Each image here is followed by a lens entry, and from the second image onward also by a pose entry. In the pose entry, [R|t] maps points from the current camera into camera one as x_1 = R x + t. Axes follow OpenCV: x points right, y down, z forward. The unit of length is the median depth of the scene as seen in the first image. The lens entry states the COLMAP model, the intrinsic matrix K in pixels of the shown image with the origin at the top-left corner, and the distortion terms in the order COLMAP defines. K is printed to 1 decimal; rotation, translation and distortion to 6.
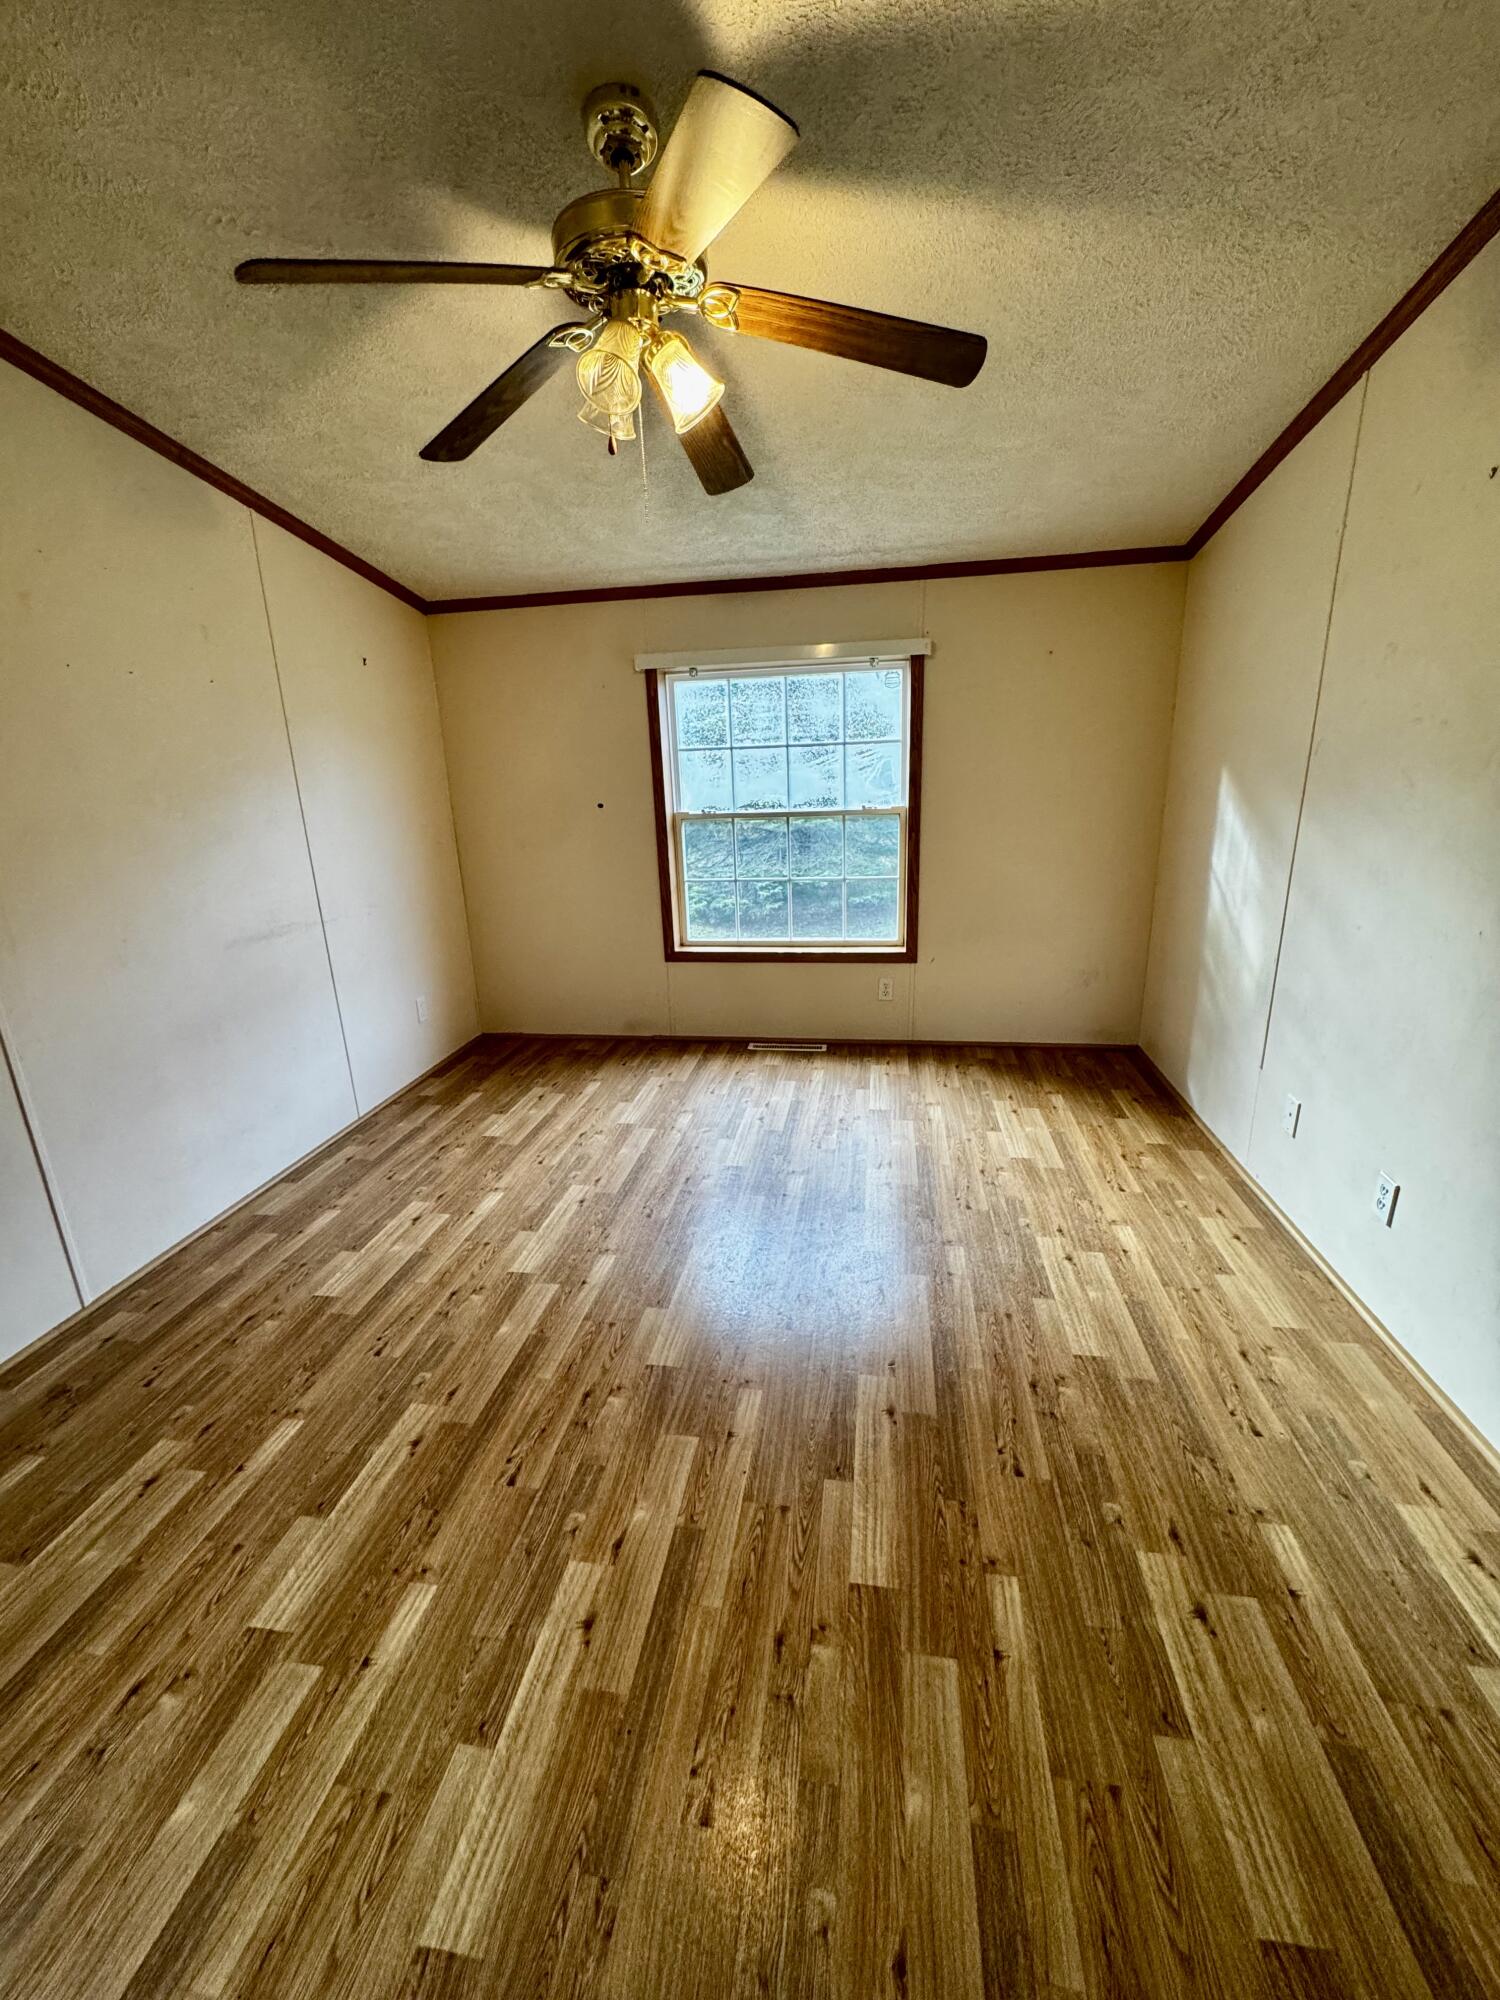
lens RADIAL K [[806.1, 0, 752.2], [0, 806.1, 1000.9], [0, 0, 1]] dist [-0.007949, 0.000792]
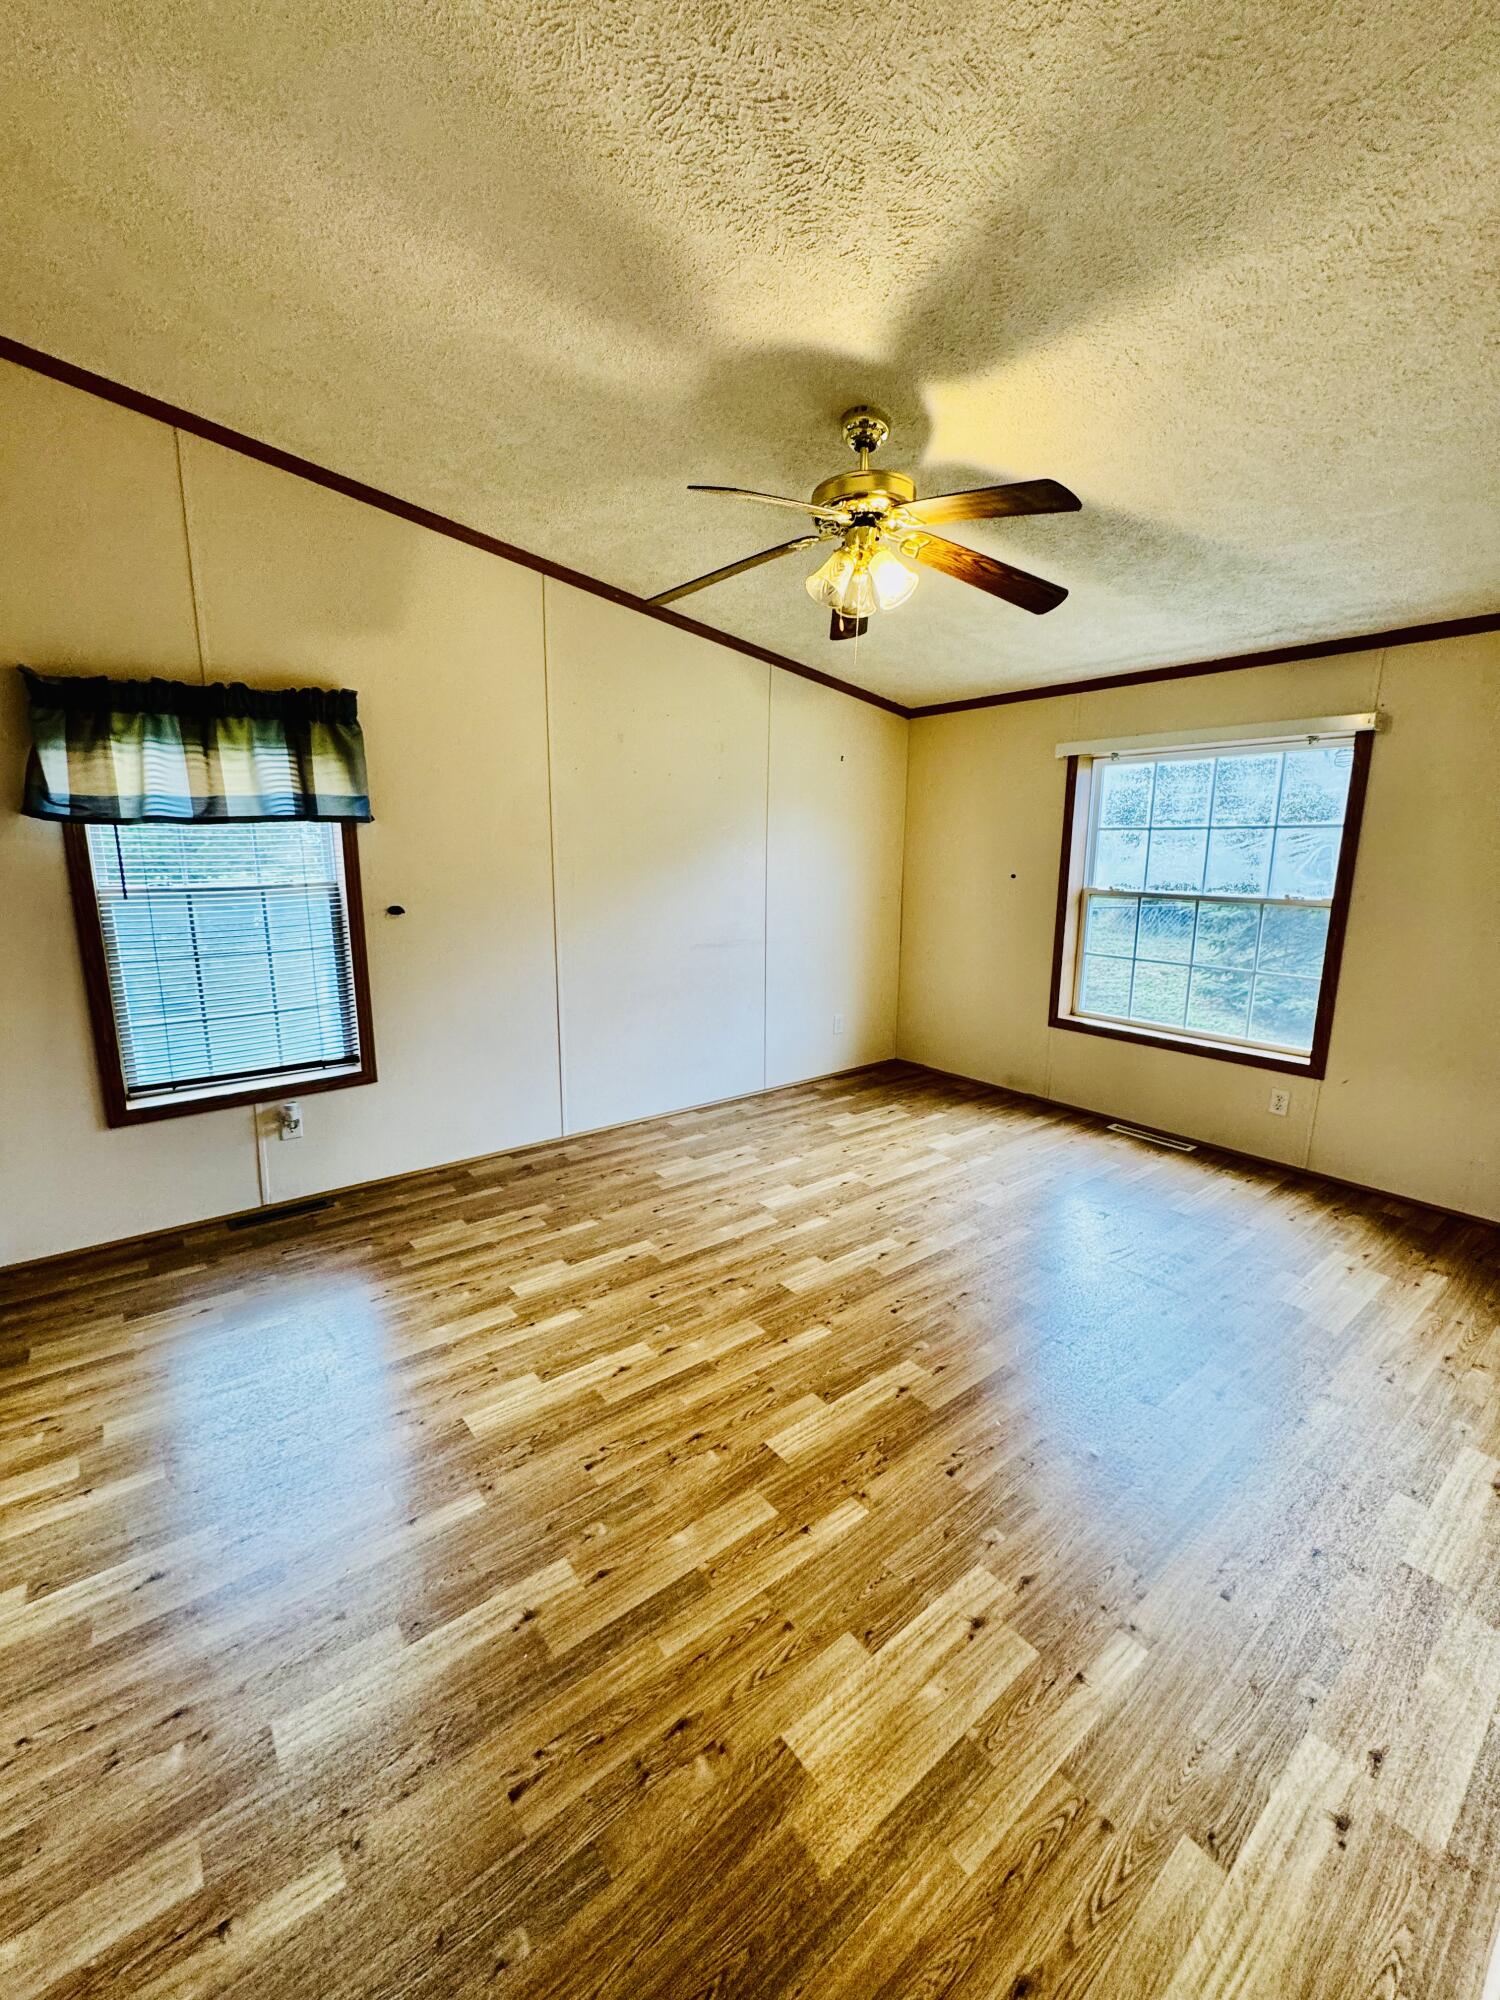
lens RADIAL K [[806.1, 0, 740.6], [0, 806.1, 998.7], [0, 0, 1]] dist [-0.007949, 0.000792]
pose [[0.726024, 0.165708, -0.667405, 0.363658], [-0.221961, 0.975055, 0.000637, 0.005988], [0.650863, 0.147675, 0.744694, -0.054524]]
